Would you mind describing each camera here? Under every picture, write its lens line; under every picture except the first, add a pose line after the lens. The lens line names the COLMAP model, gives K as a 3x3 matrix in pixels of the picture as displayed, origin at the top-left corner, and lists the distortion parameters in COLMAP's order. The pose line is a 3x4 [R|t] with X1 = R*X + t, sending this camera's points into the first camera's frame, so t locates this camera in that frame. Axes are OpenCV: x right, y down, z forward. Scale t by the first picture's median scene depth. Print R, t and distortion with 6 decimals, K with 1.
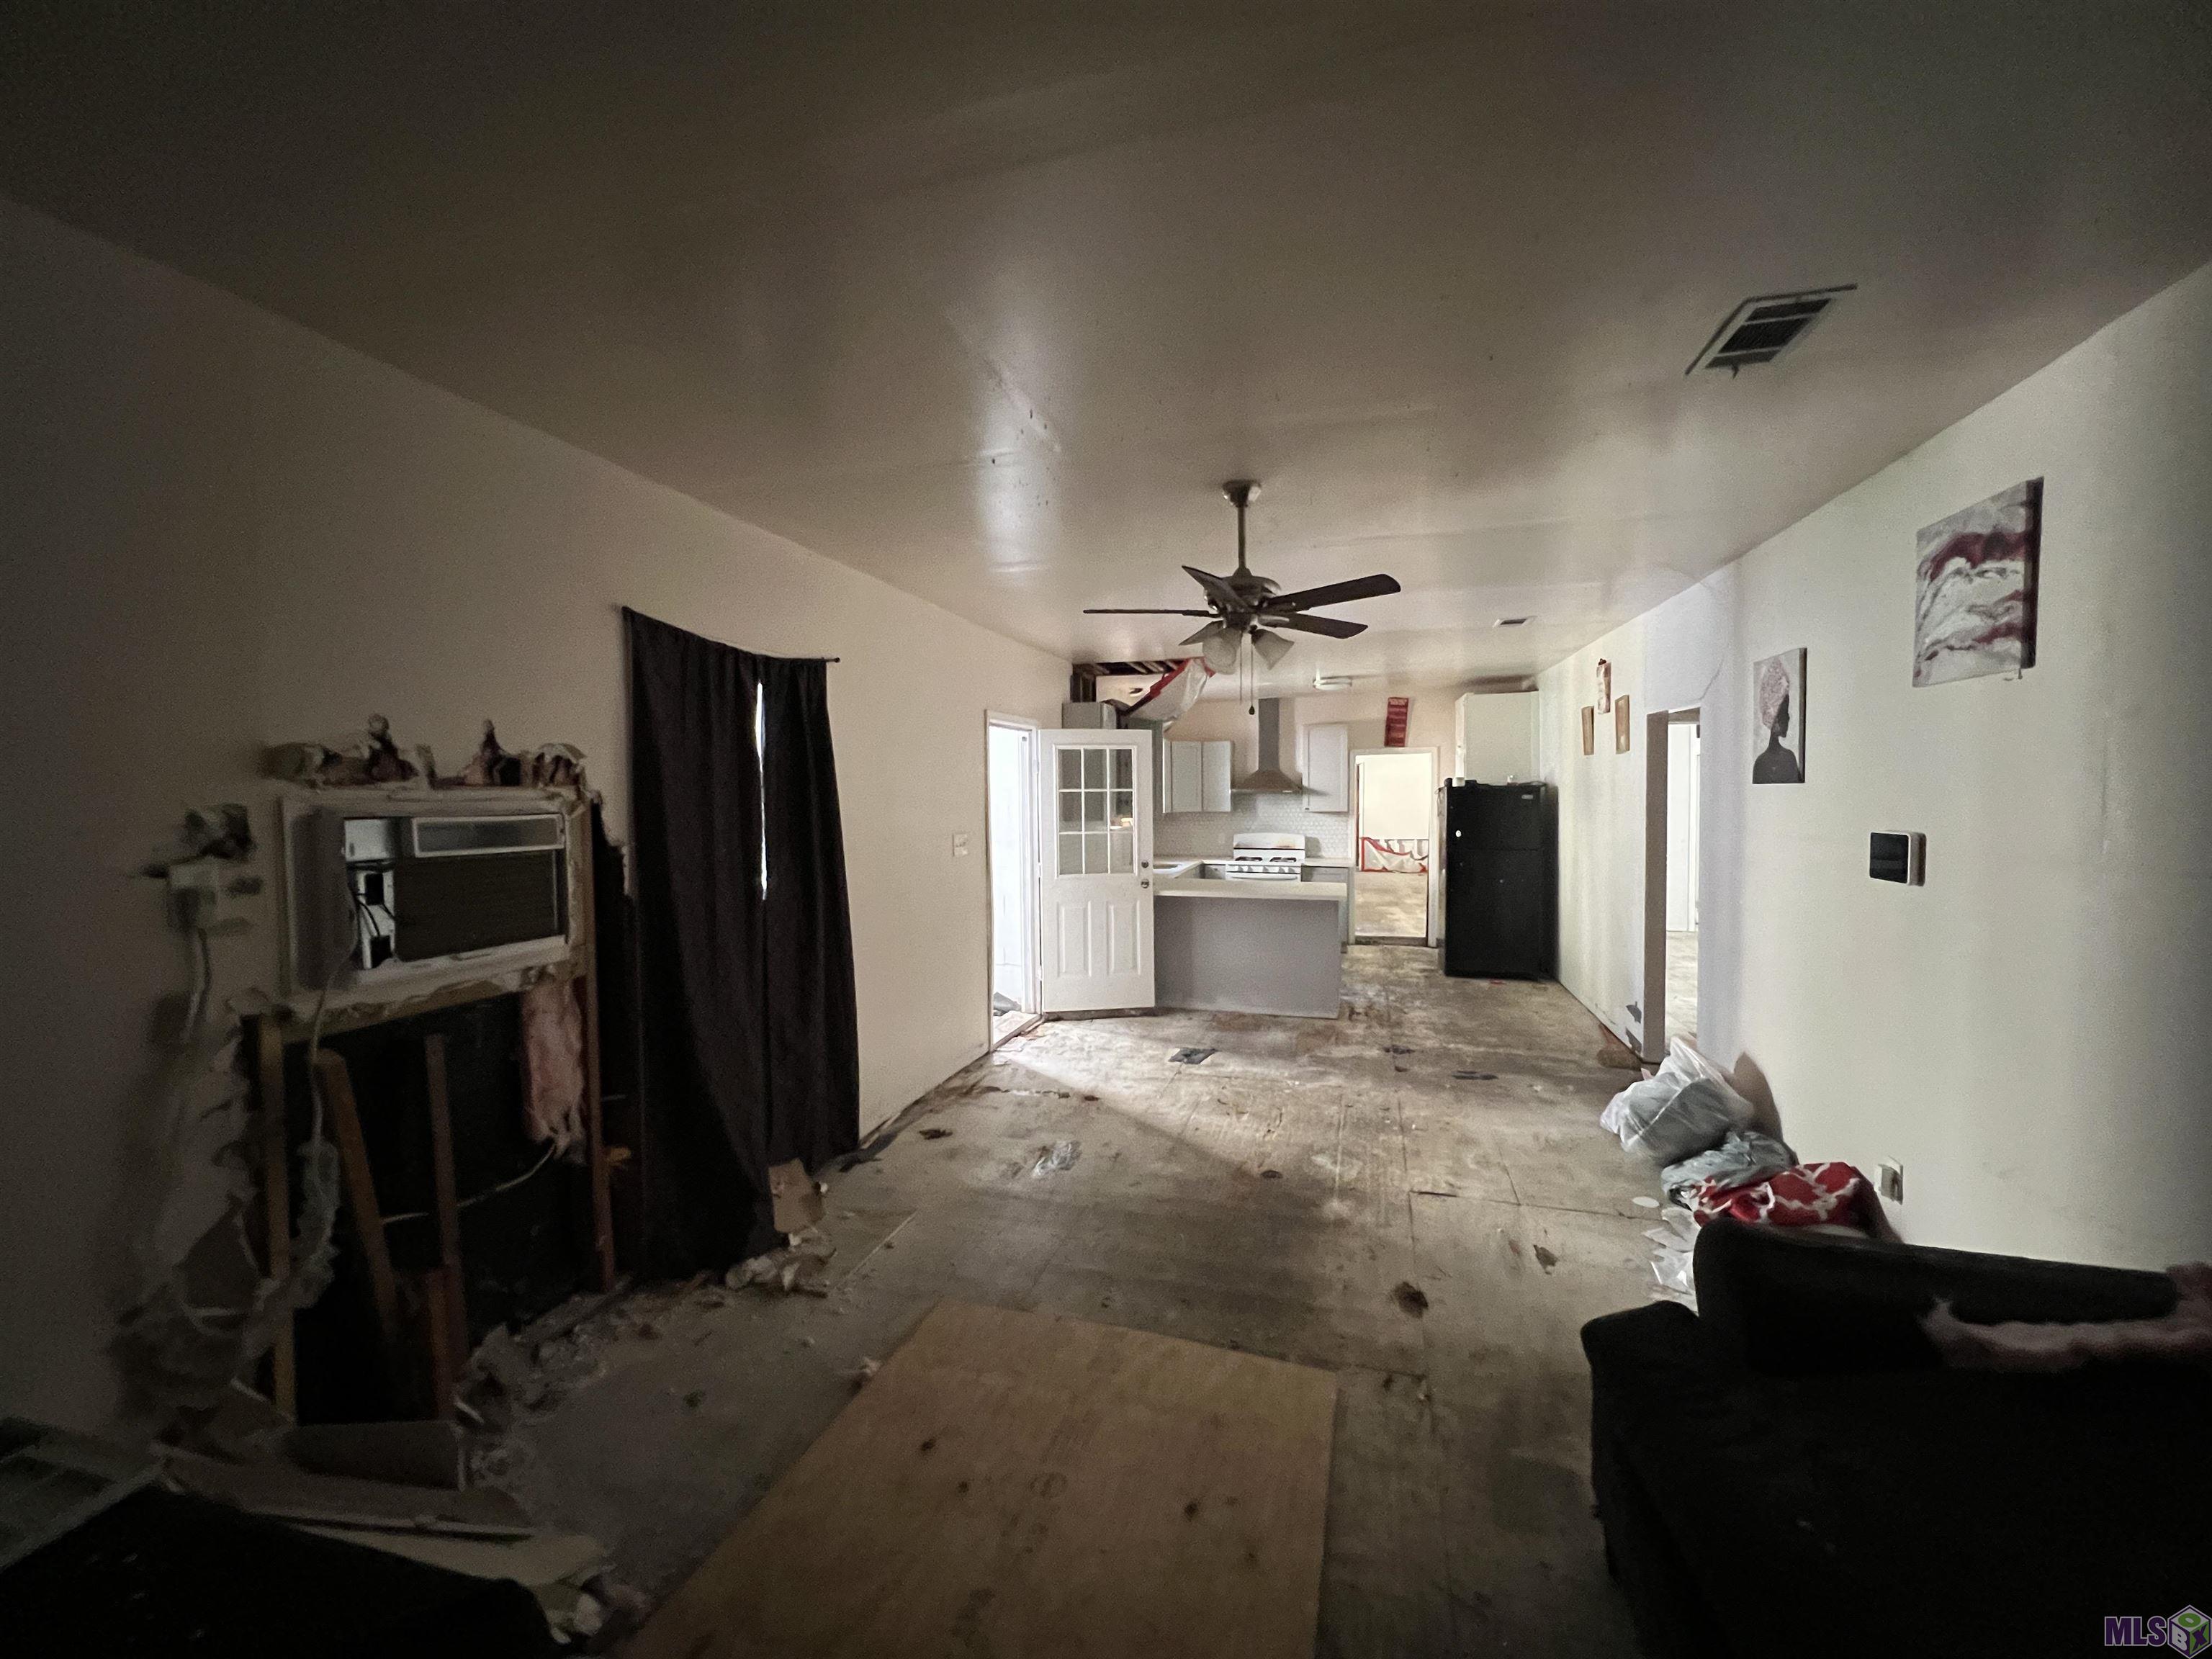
lens RADIAL K [[886.2, 0, 1103.8], [0, 886.2, 823.4], [0, 0, 1]] dist [-0.001203, -0.000344]
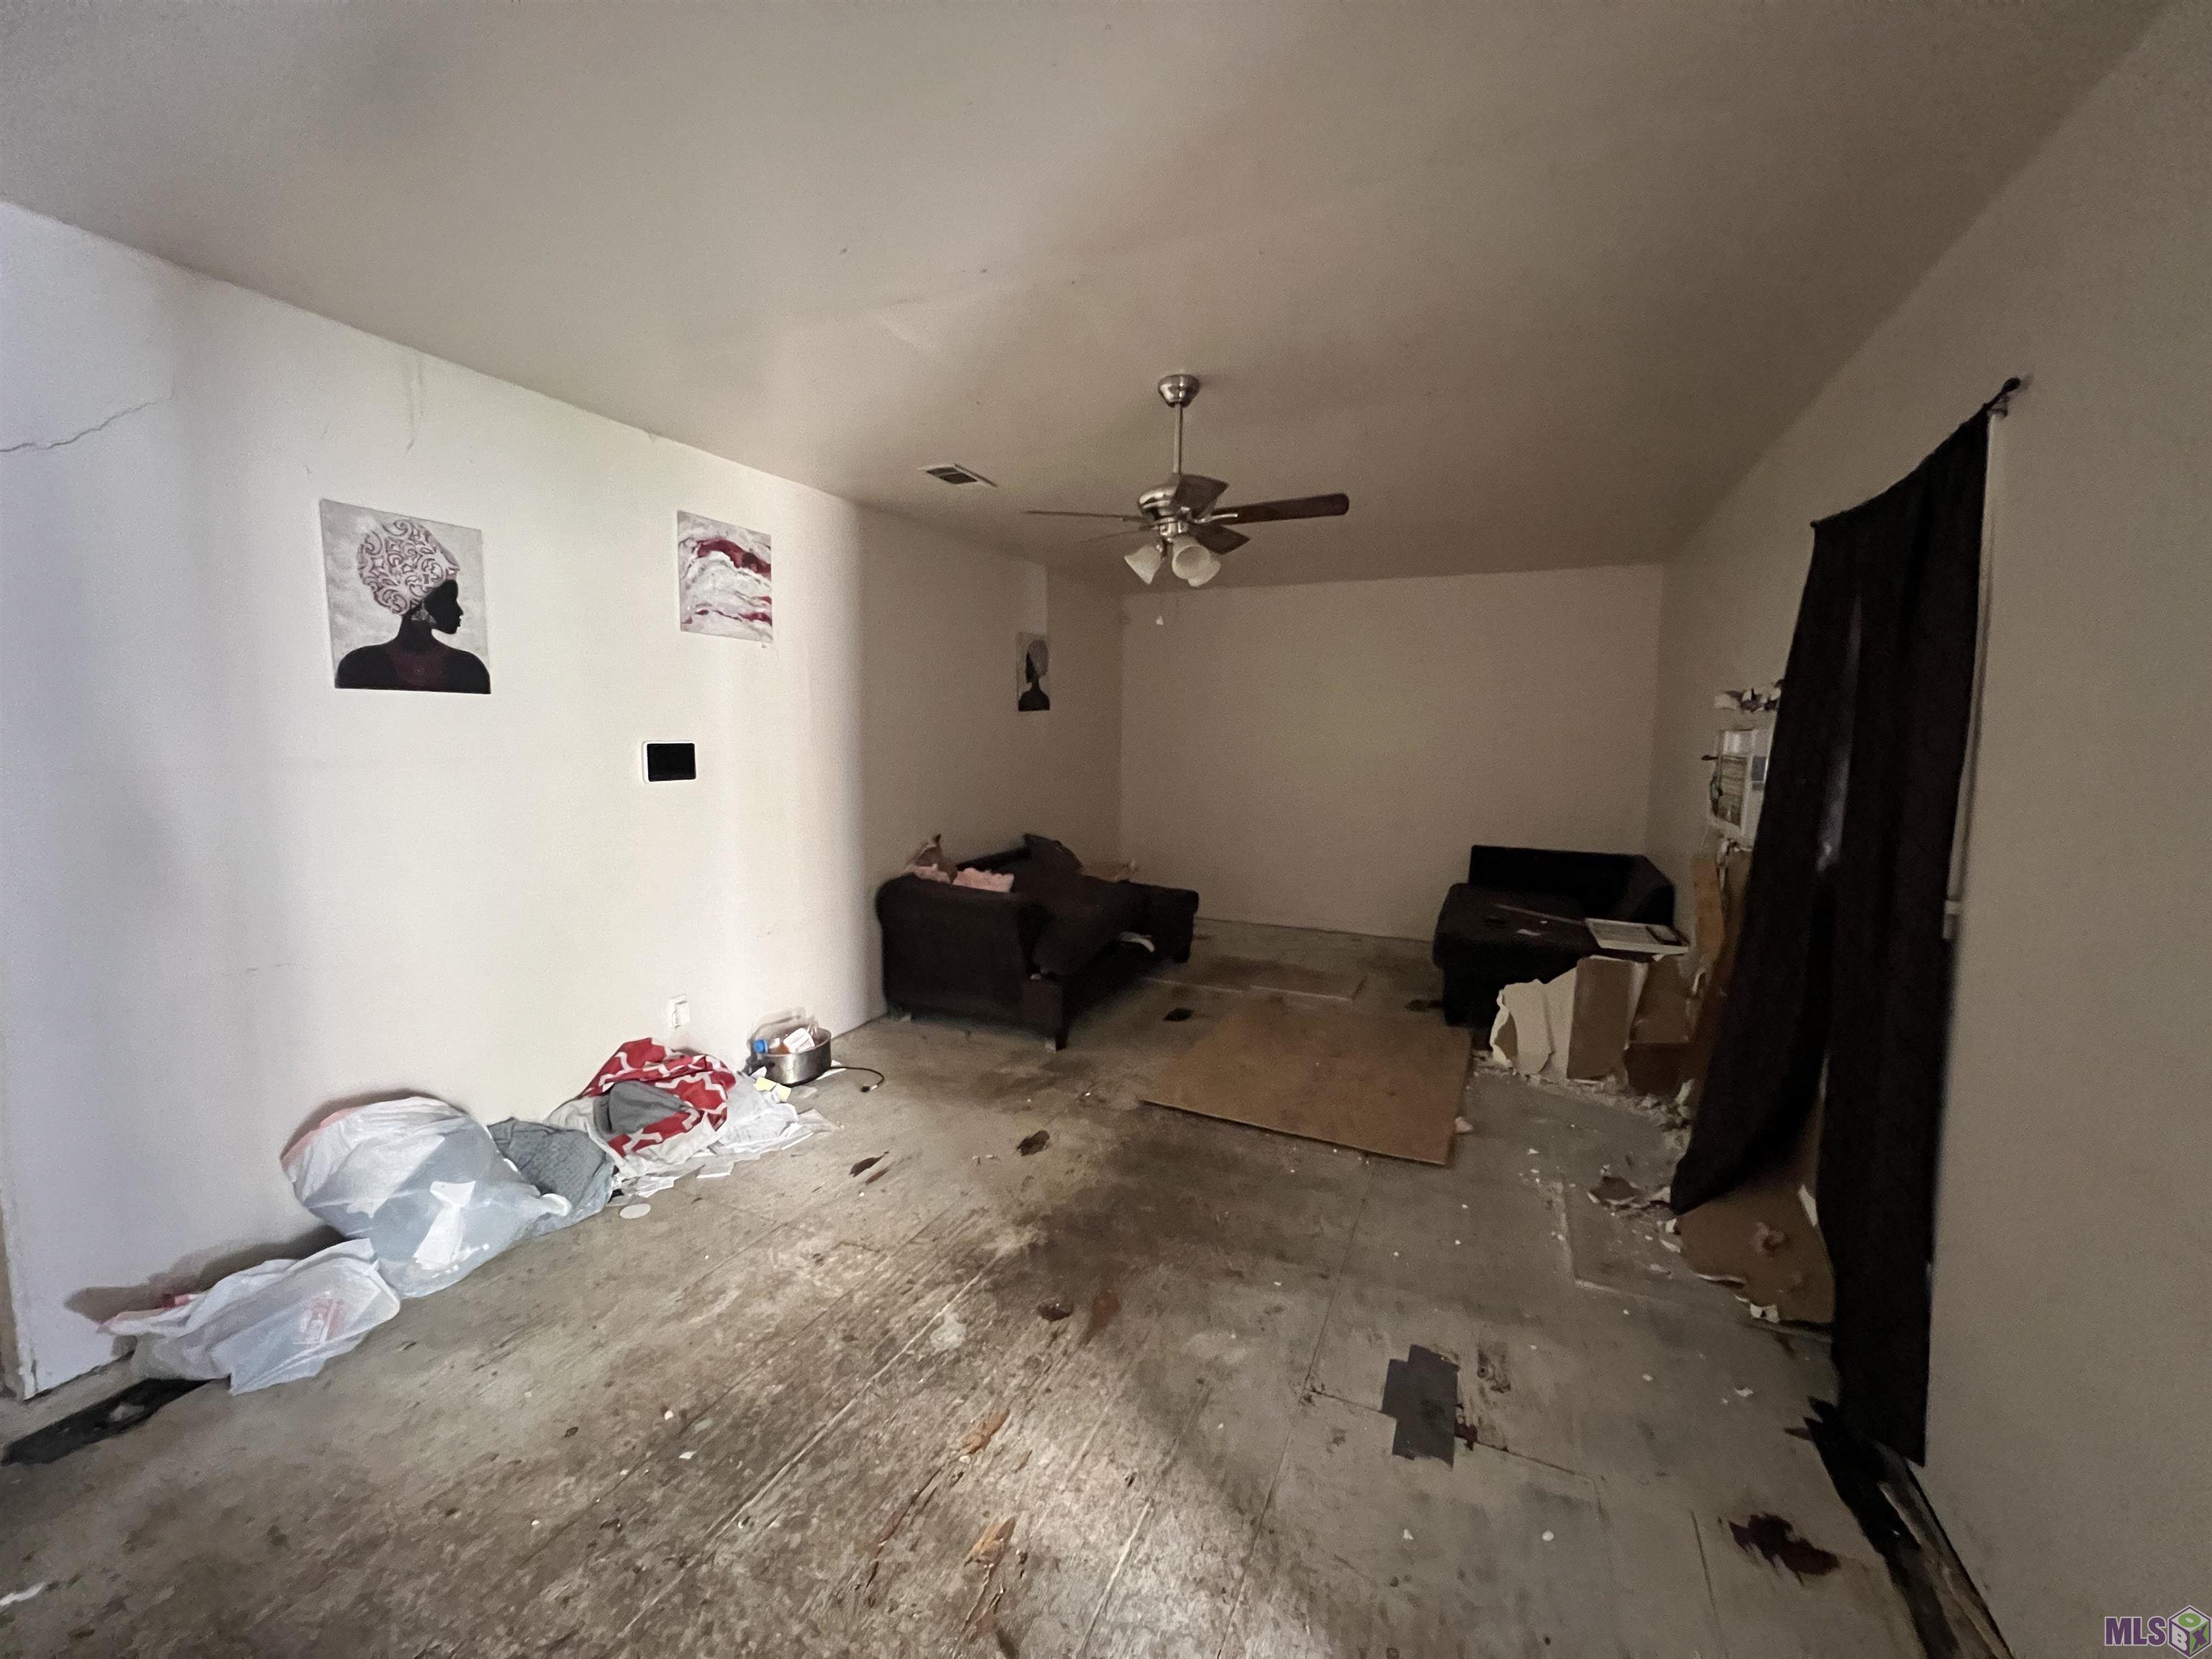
lens RADIAL K [[896.7, 0, 1106.0], [0, 896.7, 829.5], [0, 0, 1]] dist [-0.001066, 0.000003]
pose [[-0.990997, -0.020005, 0.132379, 0.081659], [-0.001602, 0.990475, 0.137683, -0.034206], [-0.133873, 0.136232, -0.981590, 1.708534]]
